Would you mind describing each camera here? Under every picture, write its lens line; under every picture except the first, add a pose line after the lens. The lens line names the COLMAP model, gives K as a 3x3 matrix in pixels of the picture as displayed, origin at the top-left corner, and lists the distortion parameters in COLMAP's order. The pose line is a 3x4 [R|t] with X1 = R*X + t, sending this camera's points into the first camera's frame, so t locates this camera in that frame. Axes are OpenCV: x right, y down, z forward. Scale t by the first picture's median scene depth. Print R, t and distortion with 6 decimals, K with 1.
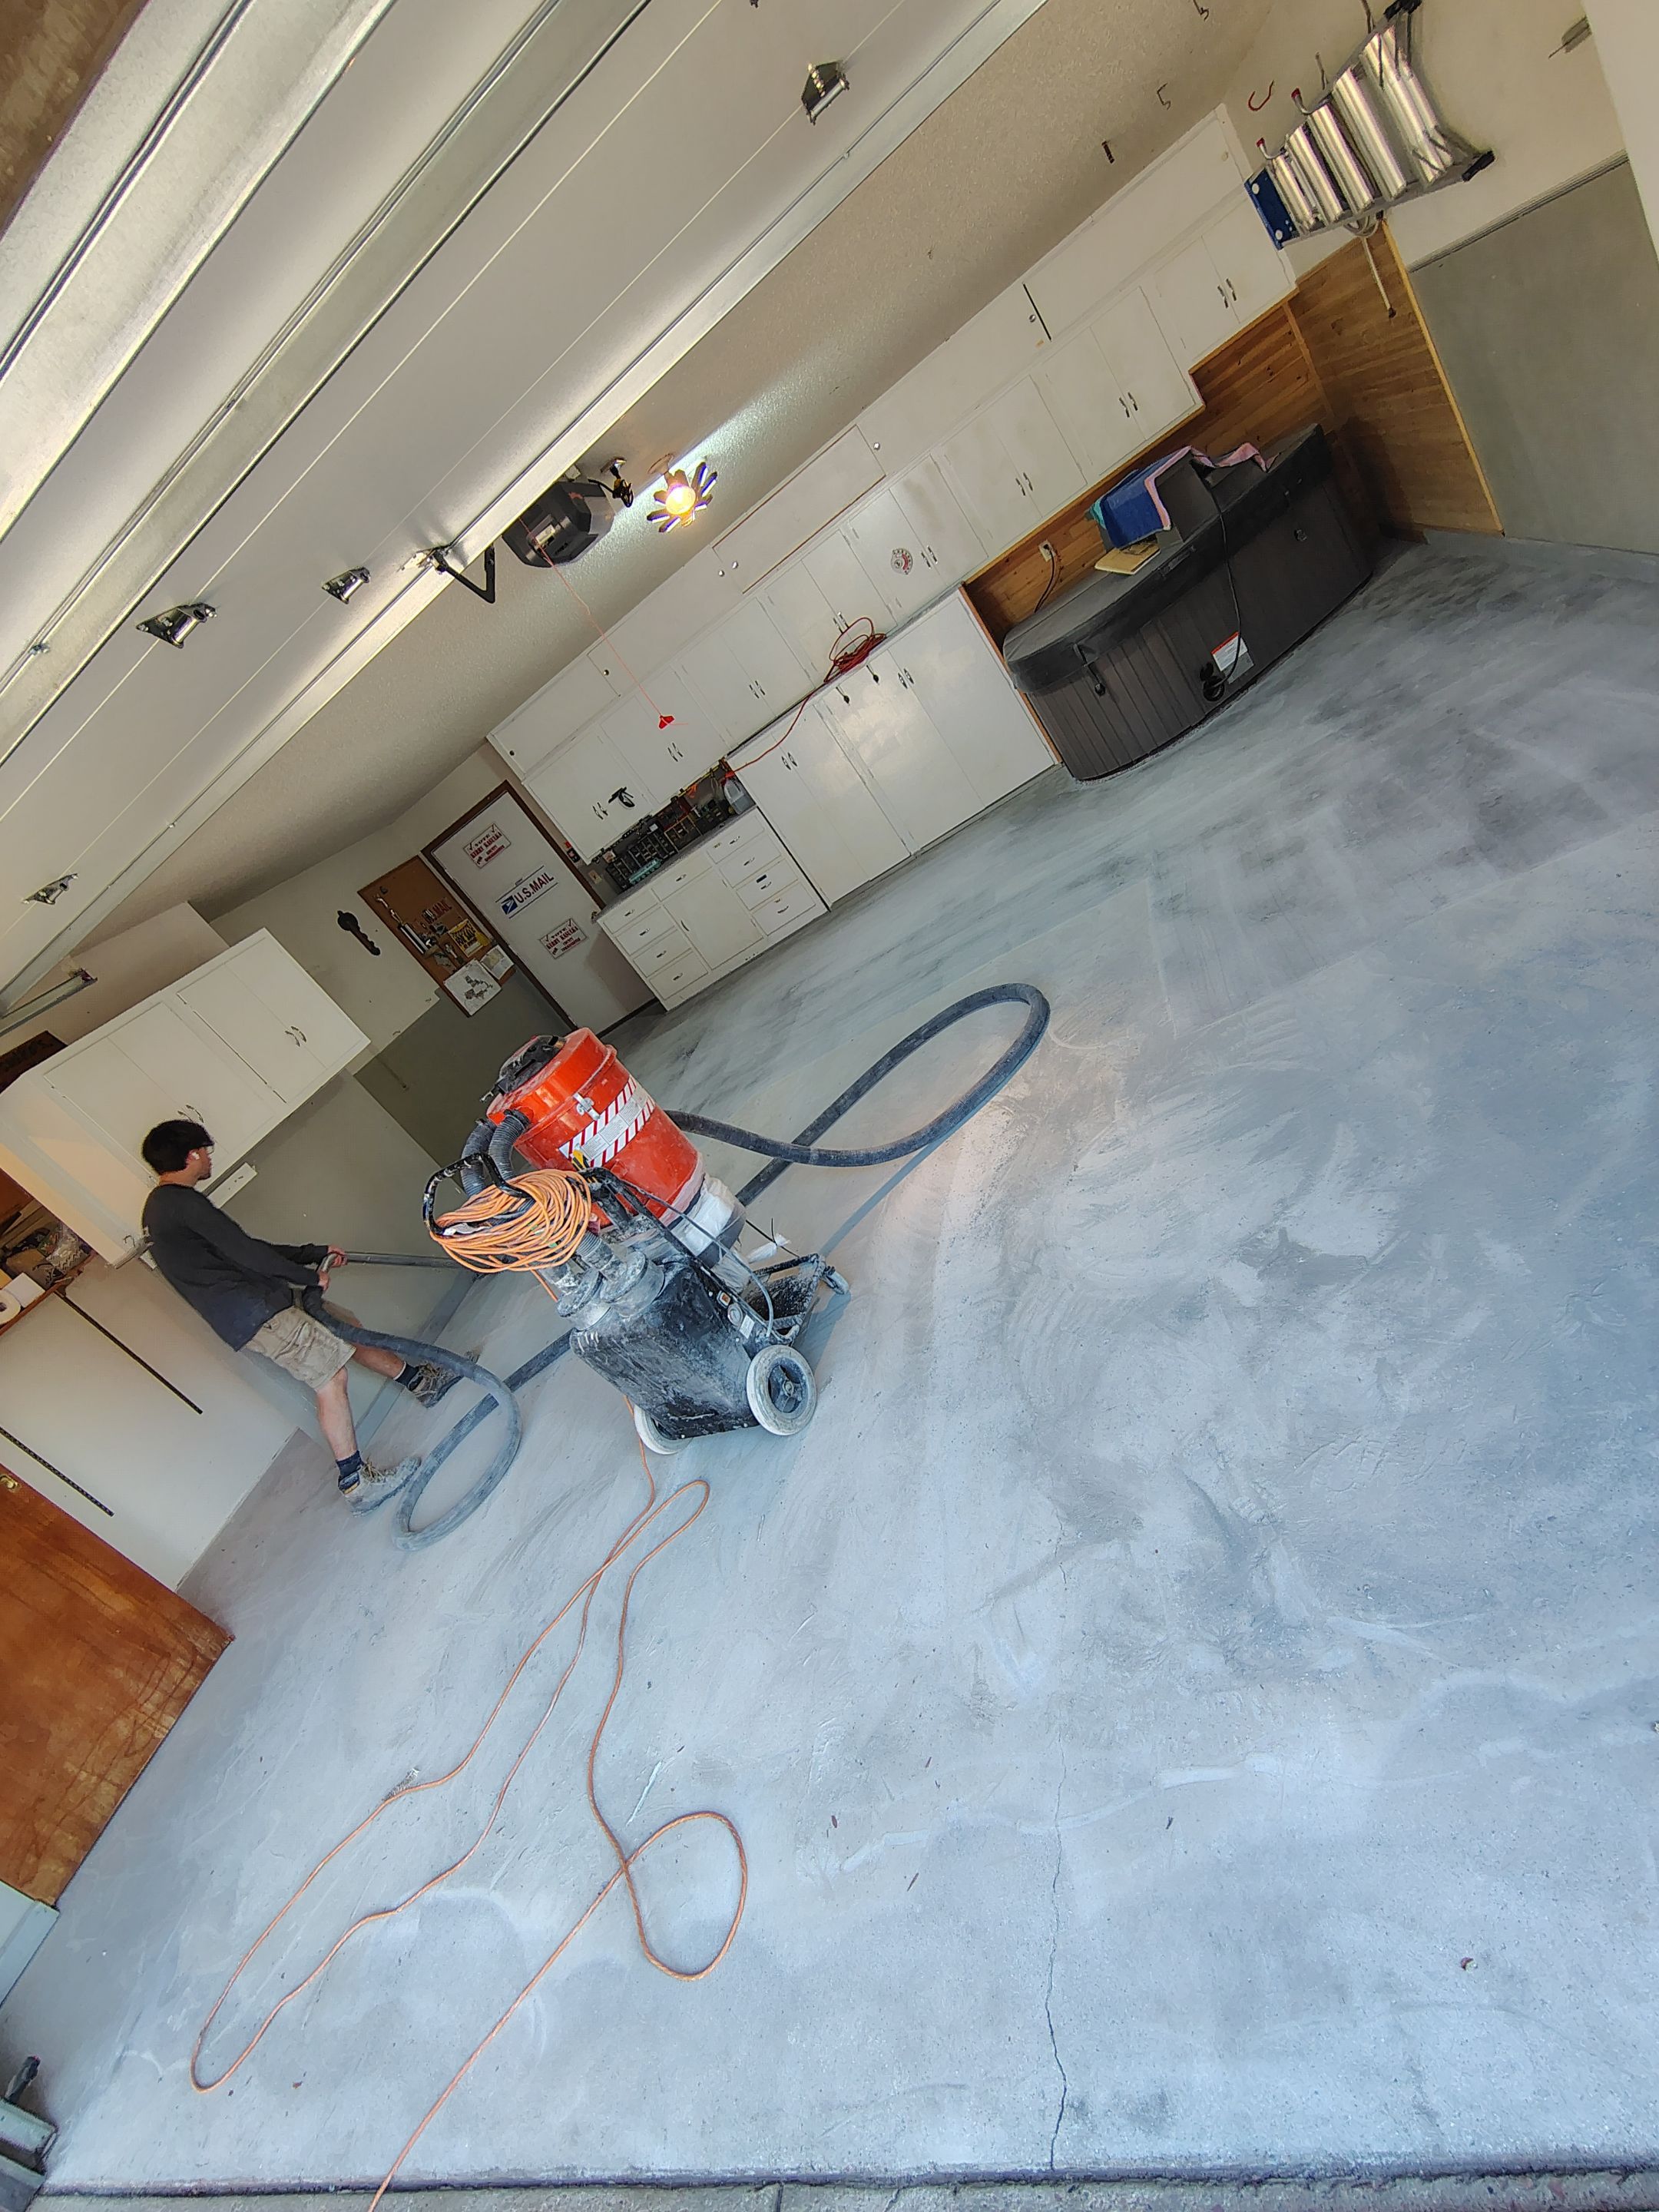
lens RADIAL K [[1036.1, 0, 813.7], [0, 1036.1, 1098.3], [0, 0, 1]] dist [-0.011374, 0.004633]
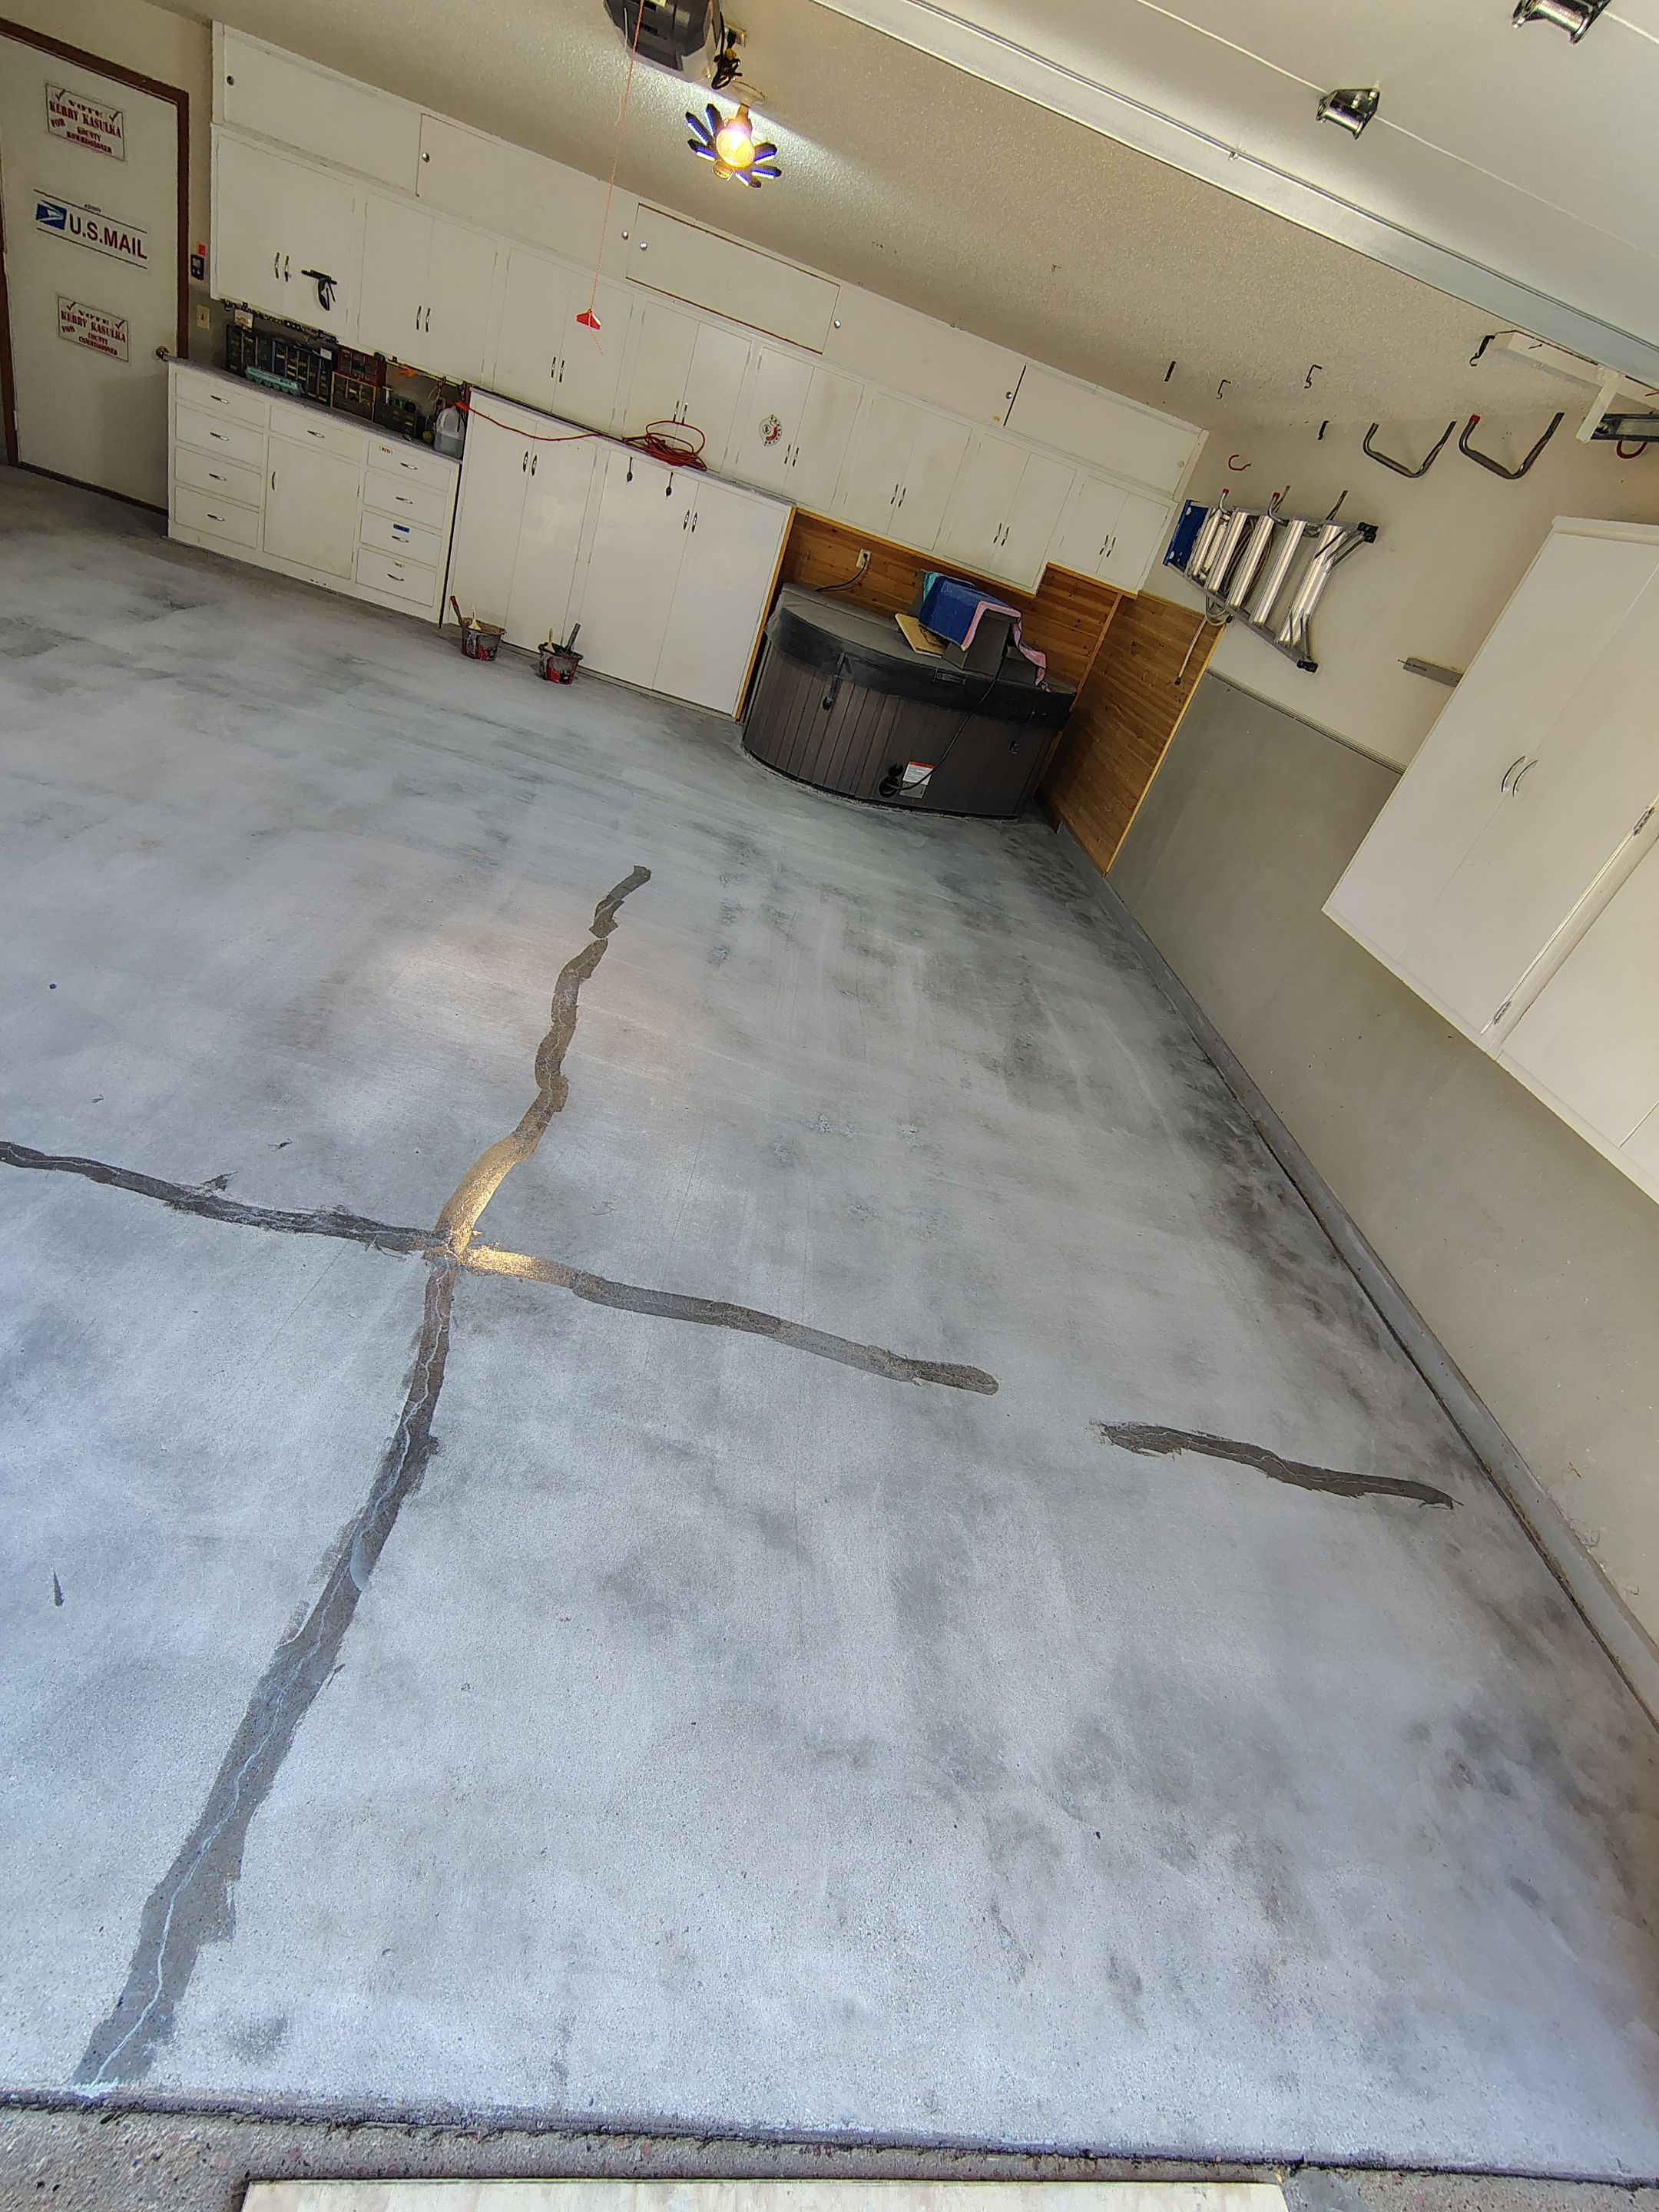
lens RADIAL K [[1036.1, 0, 821.3], [0, 1036.1, 1101.4], [0, 0, 1]] dist [-0.011374, 0.004633]
pose [[0.580615, 0.579687, 0.571707, -0.082054], [-0.628830, 0.765313, -0.137367, 0.048457], [-0.517164, -0.279749, 0.808877, 0.065473]]
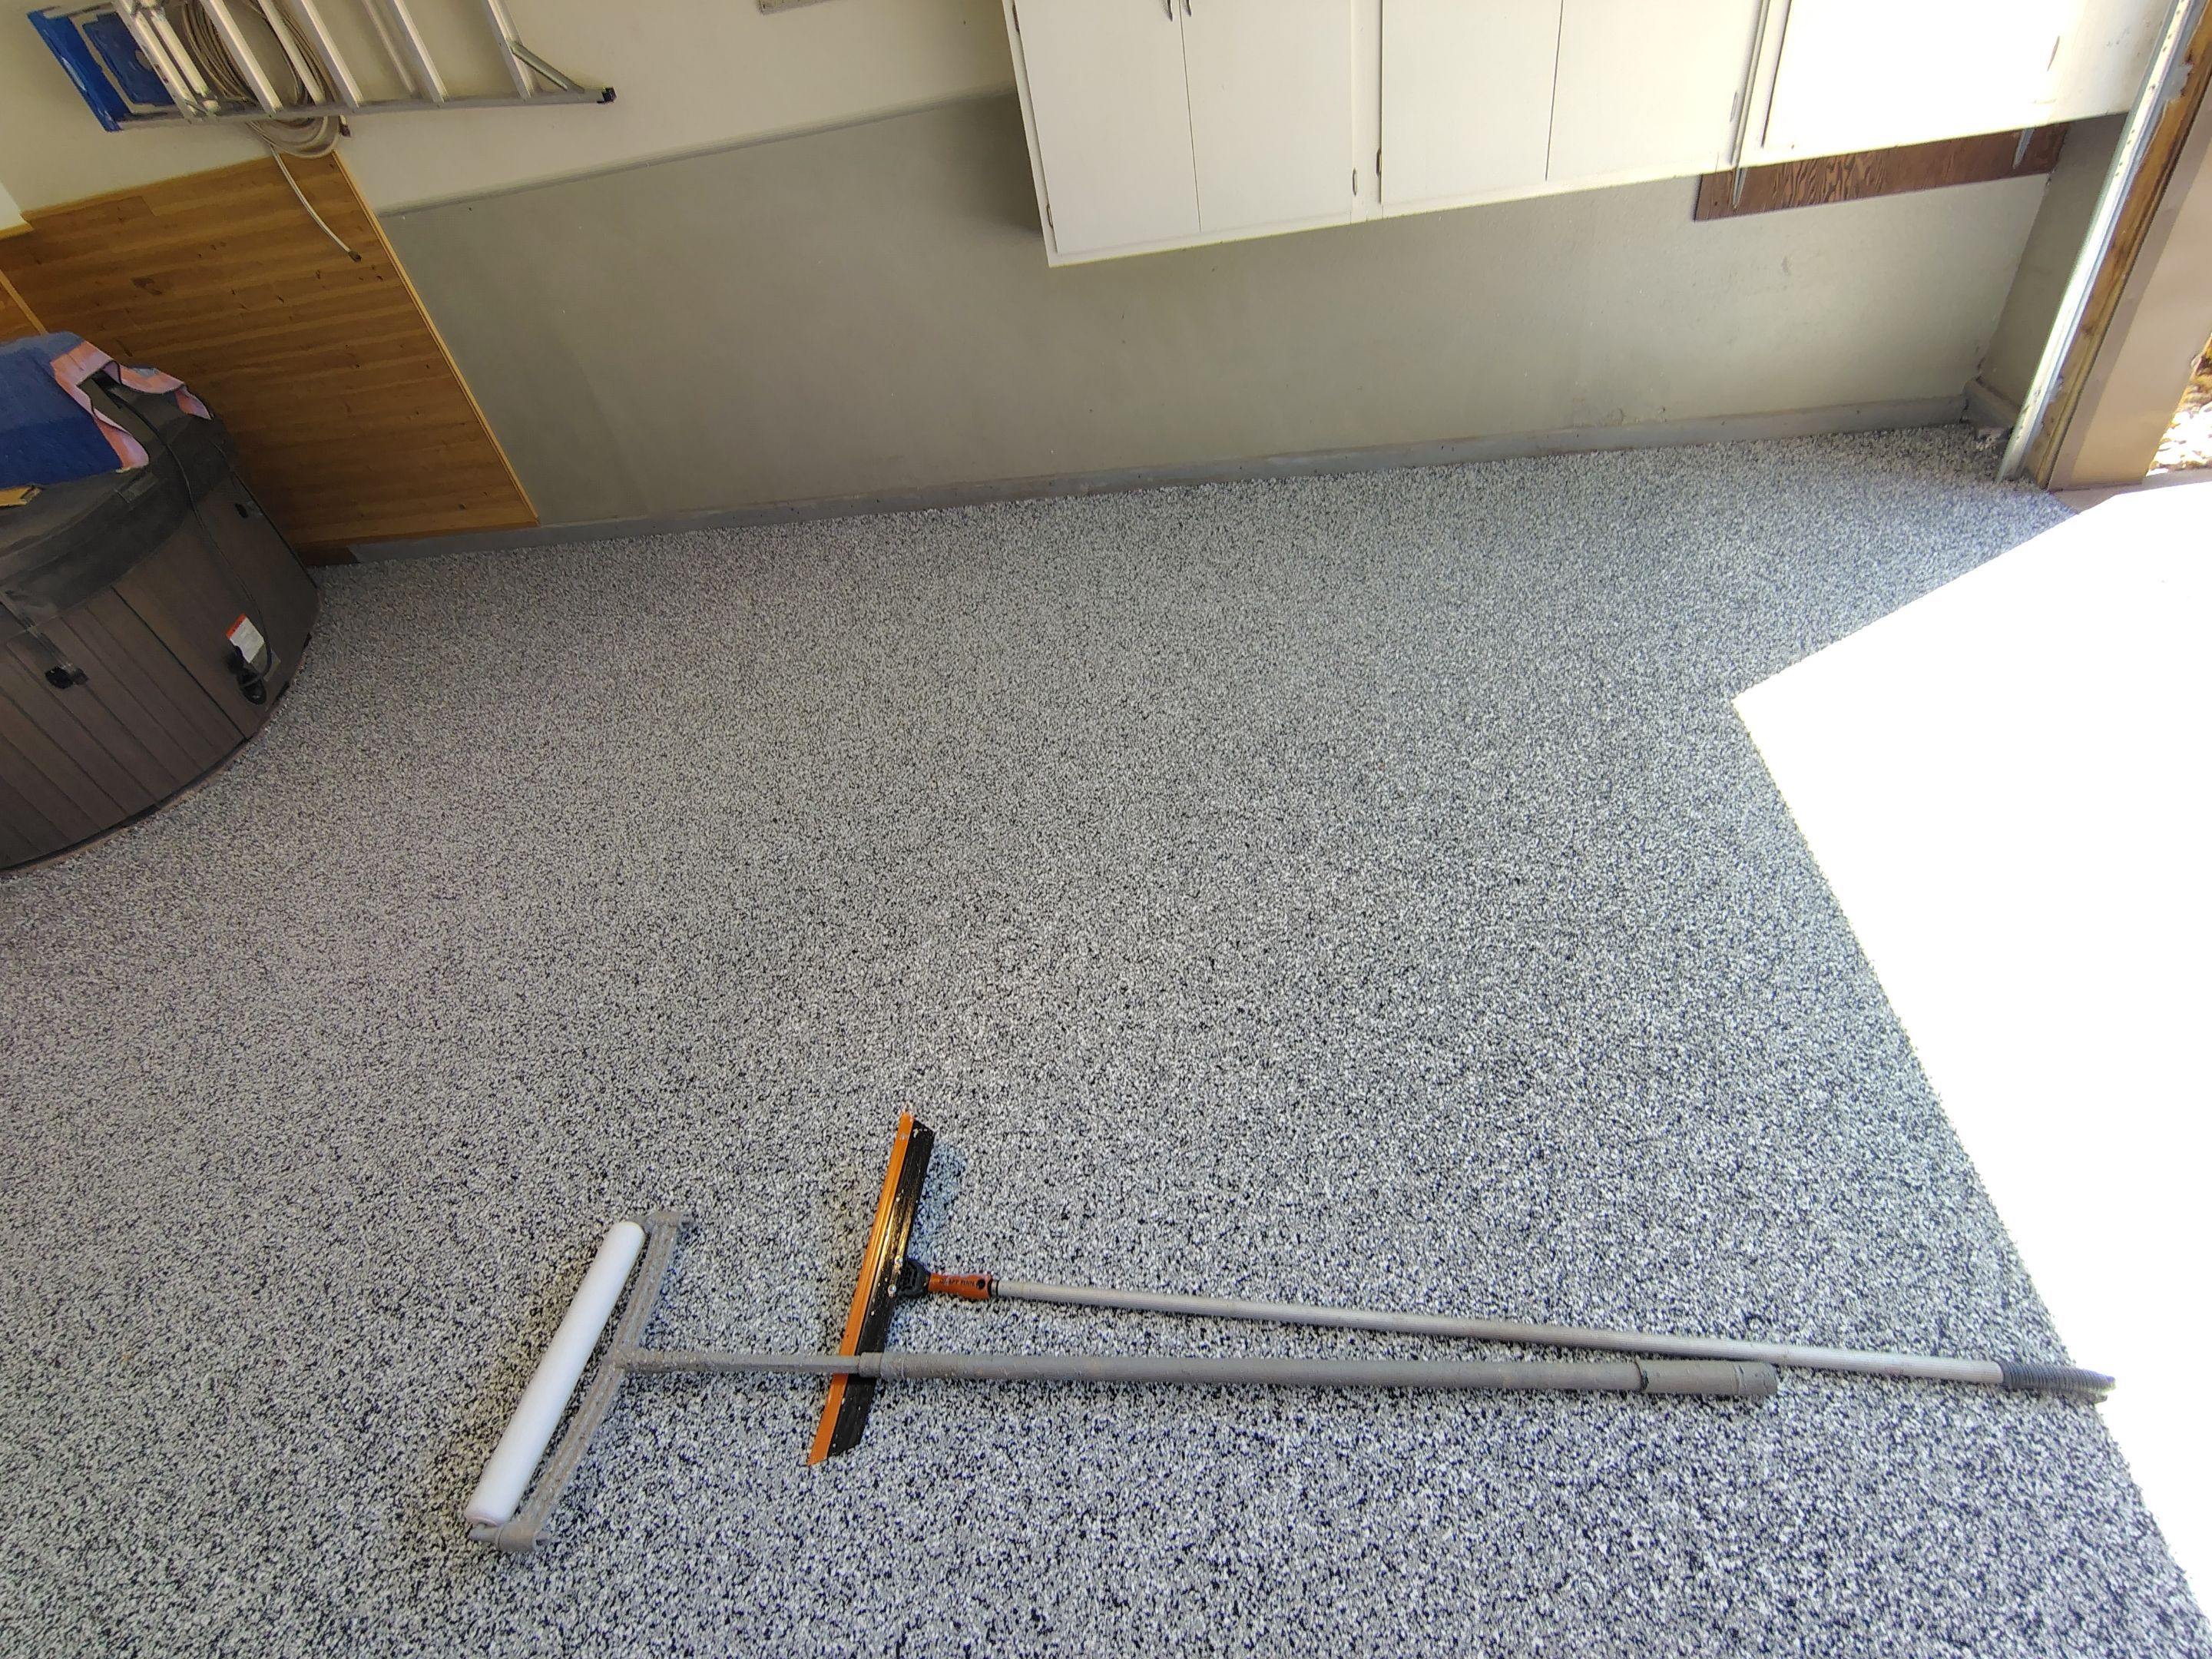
lens RADIAL K [[1036.1, 0, 1102.2], [0, 1036.1, 823.9], [0, 0, 1]] dist [-0.011374, 0.004633]
pose [[0.075396, -0.083939, 0.993615, -0.219778], [0.544677, 0.838128, 0.029473, -0.051908], [-0.835250, 0.538976, 0.108911, 0.524083]]
